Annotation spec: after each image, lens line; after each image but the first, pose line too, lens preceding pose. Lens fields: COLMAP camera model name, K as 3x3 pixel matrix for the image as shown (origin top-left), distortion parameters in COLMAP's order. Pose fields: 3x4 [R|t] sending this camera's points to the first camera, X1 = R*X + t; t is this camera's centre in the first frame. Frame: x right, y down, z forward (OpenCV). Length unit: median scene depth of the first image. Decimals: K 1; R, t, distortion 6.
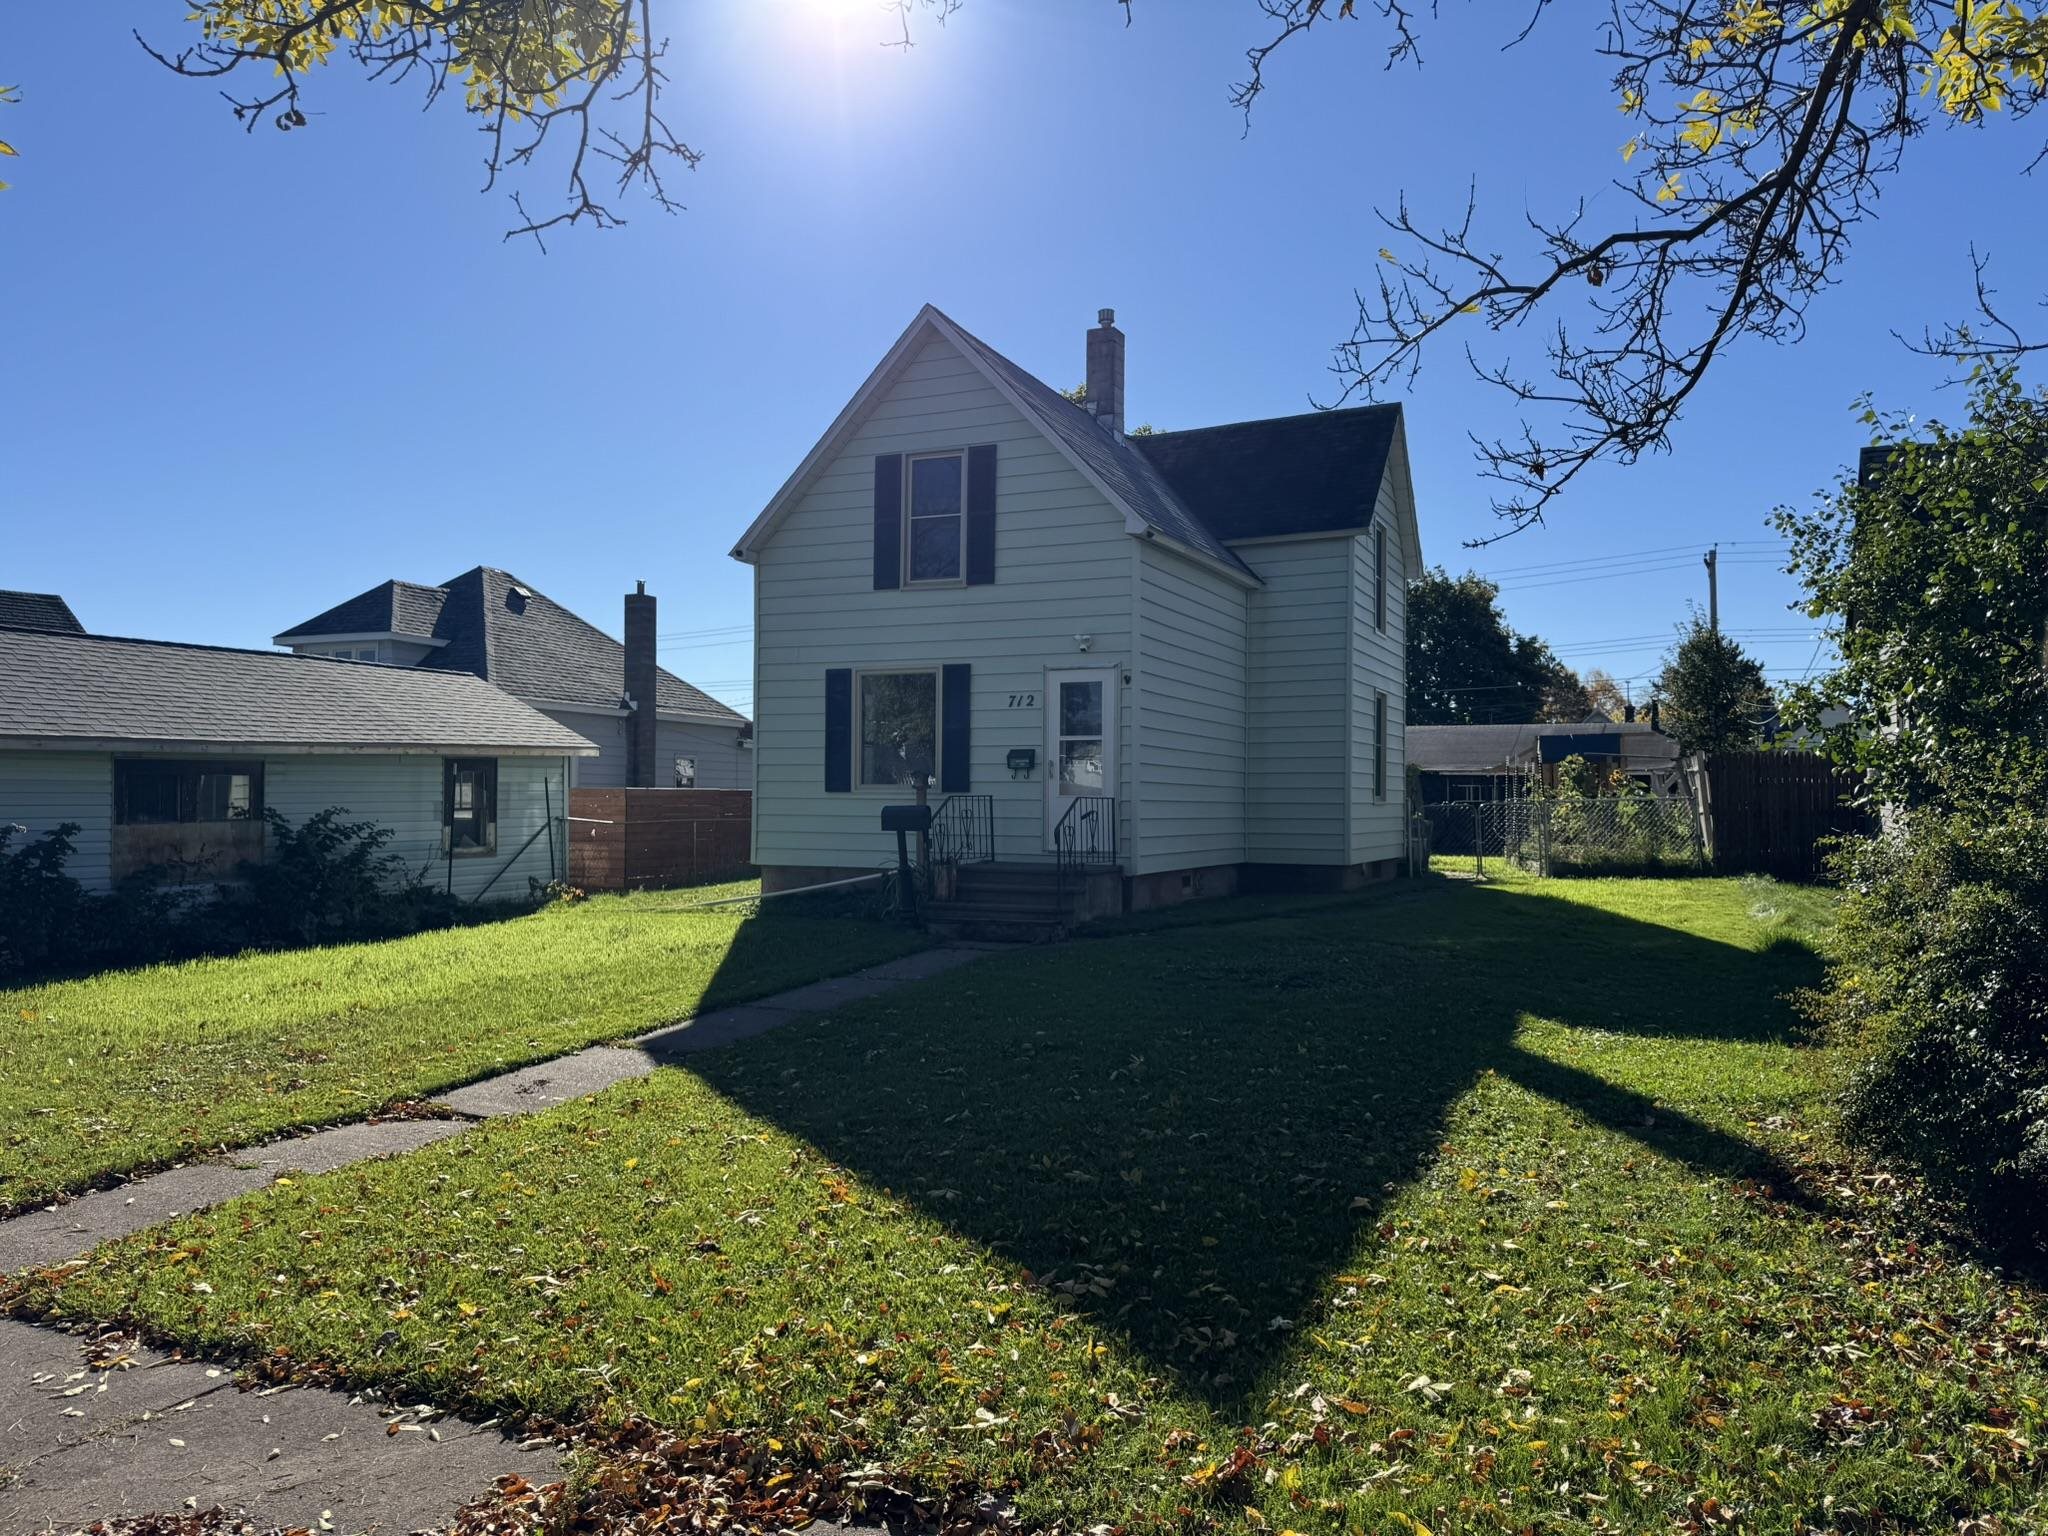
lens RADIAL K [[1443.3, 0, 1028.3], [0, 1443.3, 765.8], [0, 0, 1]] dist [0.094184, -0.140442]
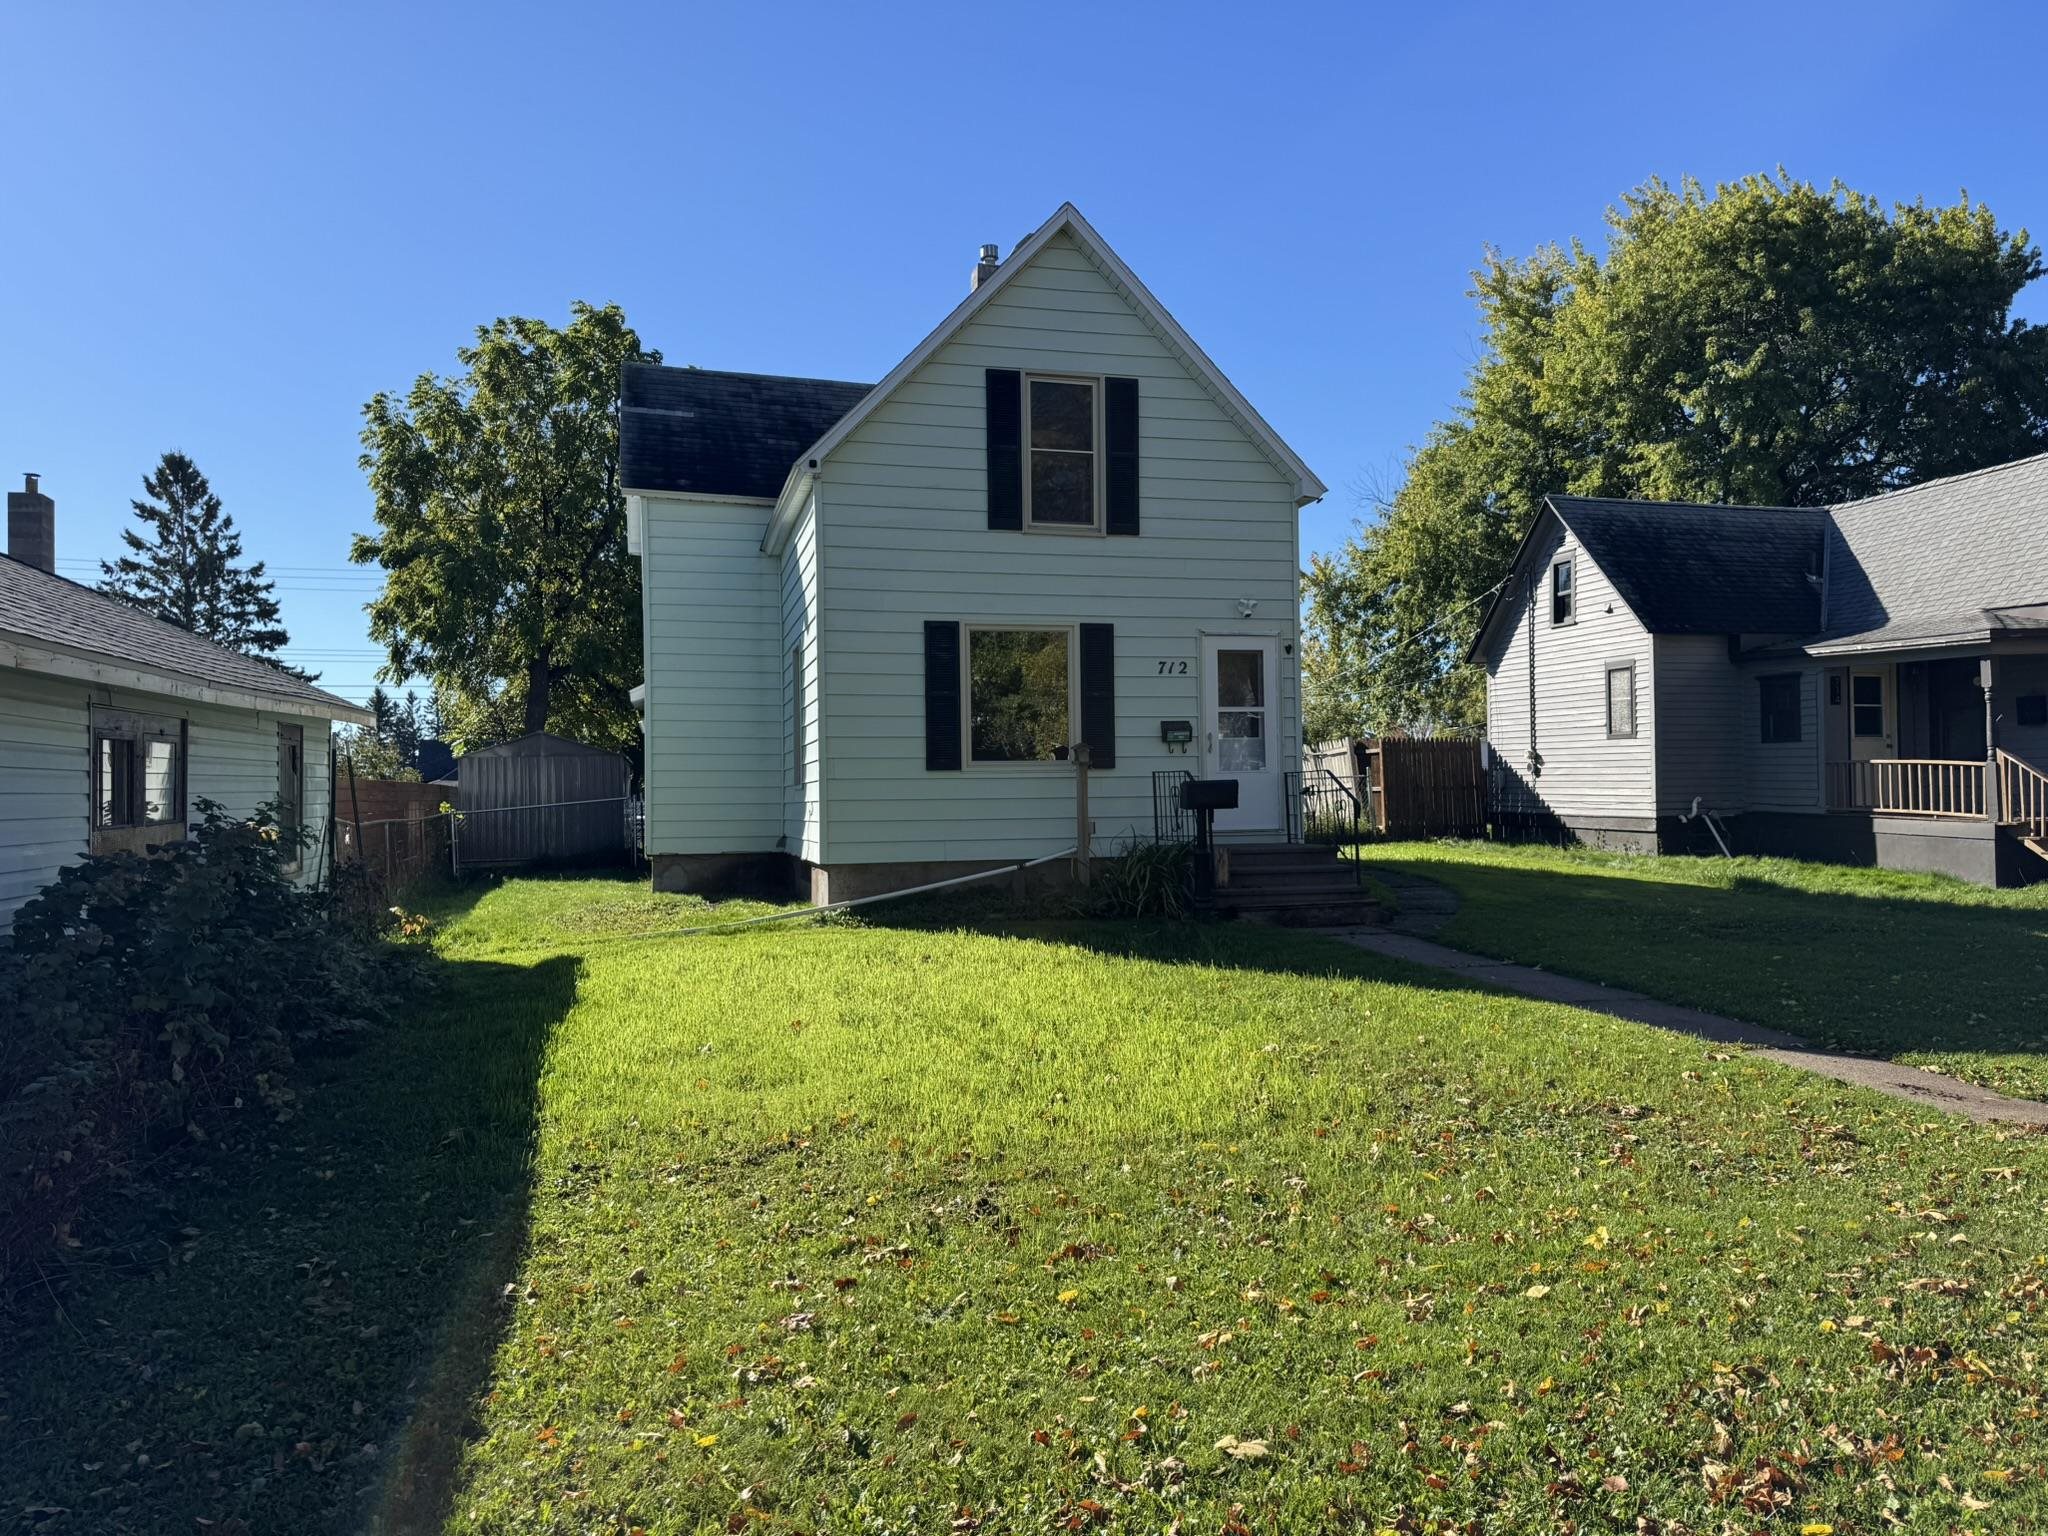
lens RADIAL K [[1443.3, 0, 1028.3], [0, 1443.3, 765.8], [0, 0, 1]] dist [0.094184, -0.140442]
pose [[0.788331, -0.002614, 0.615246, -0.606197], [0.001662, 0.999996, 0.002120, 0.013938], [-0.615249, -0.000649, 0.788333, 0.325737]]
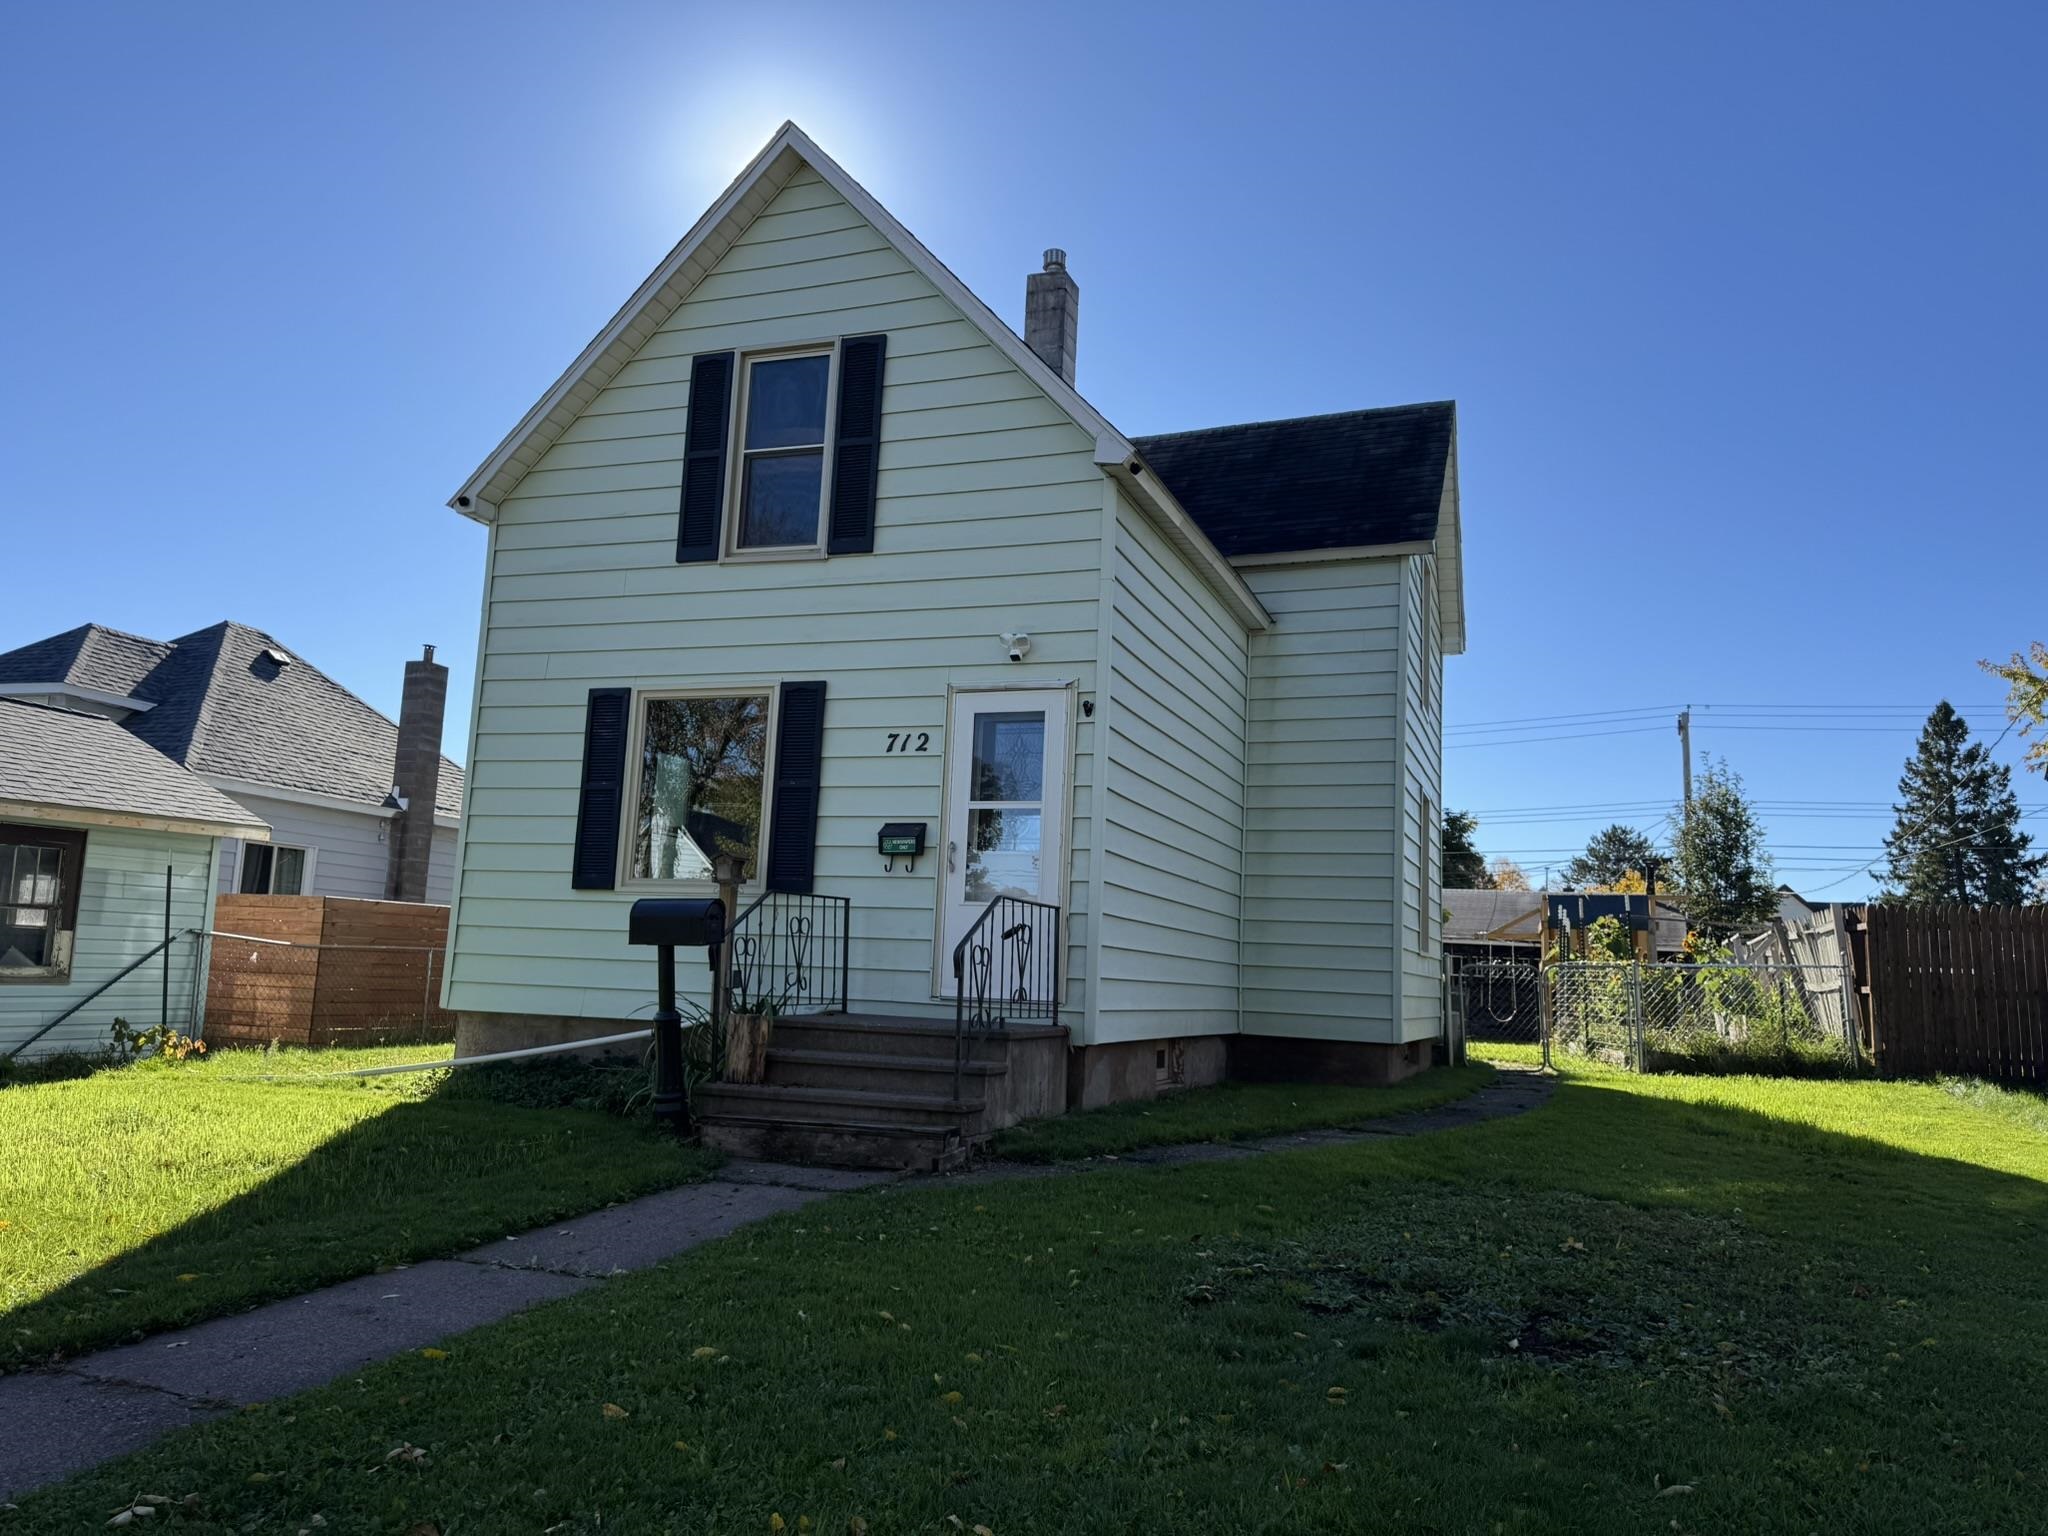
lens RADIAL K [[1443.3, 0, 1028.3], [0, 1443.3, 765.8], [0, 0, 1]] dist [0.094184, -0.140442]
pose [[0.996666, 0.047386, 0.066423, 0.005595], [-0.039133, 0.991945, -0.120471, 0.033218], [-0.071597, 0.117470, 0.990492, 0.387232]]
